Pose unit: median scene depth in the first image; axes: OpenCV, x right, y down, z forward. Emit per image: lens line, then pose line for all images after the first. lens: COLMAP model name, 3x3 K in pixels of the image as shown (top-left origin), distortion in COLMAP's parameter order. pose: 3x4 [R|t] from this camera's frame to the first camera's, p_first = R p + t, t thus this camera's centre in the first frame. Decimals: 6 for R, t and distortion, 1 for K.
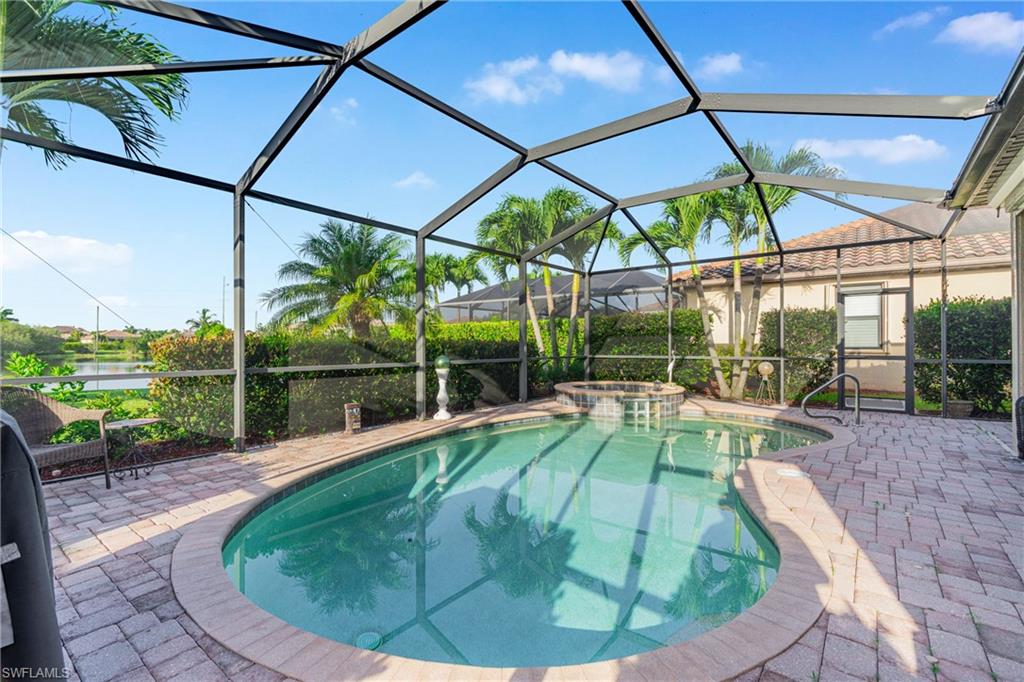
lens RADIAL K [[460.9, 0, 512.0], [0, 460.9, 341.0], [0, 0, 1]] dist [-0.001363, -0.000082]
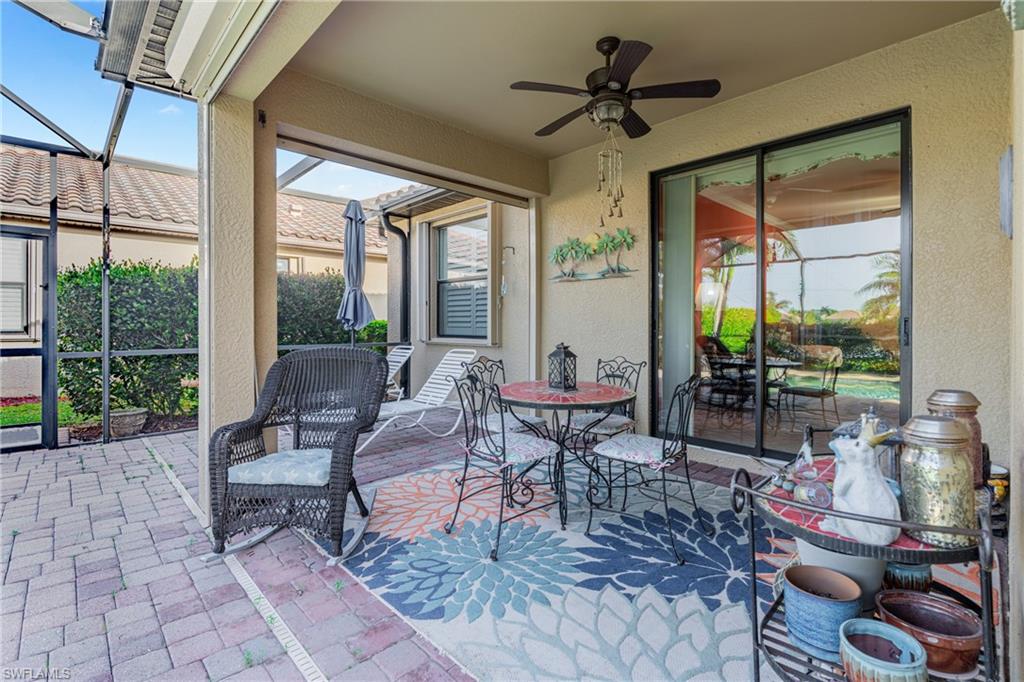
lens RADIAL K [[478.8, 0, 509.0], [0, 478.8, 325.0], [0, 0, 1]] dist [-0.002805, -0.000592]
pose [[0.143770, -0.001537, 0.989610, 0.349403], [-0.006645, 0.999975, 0.002518, -0.002225], [-0.989589, -0.006938, 0.143756, 0.337502]]
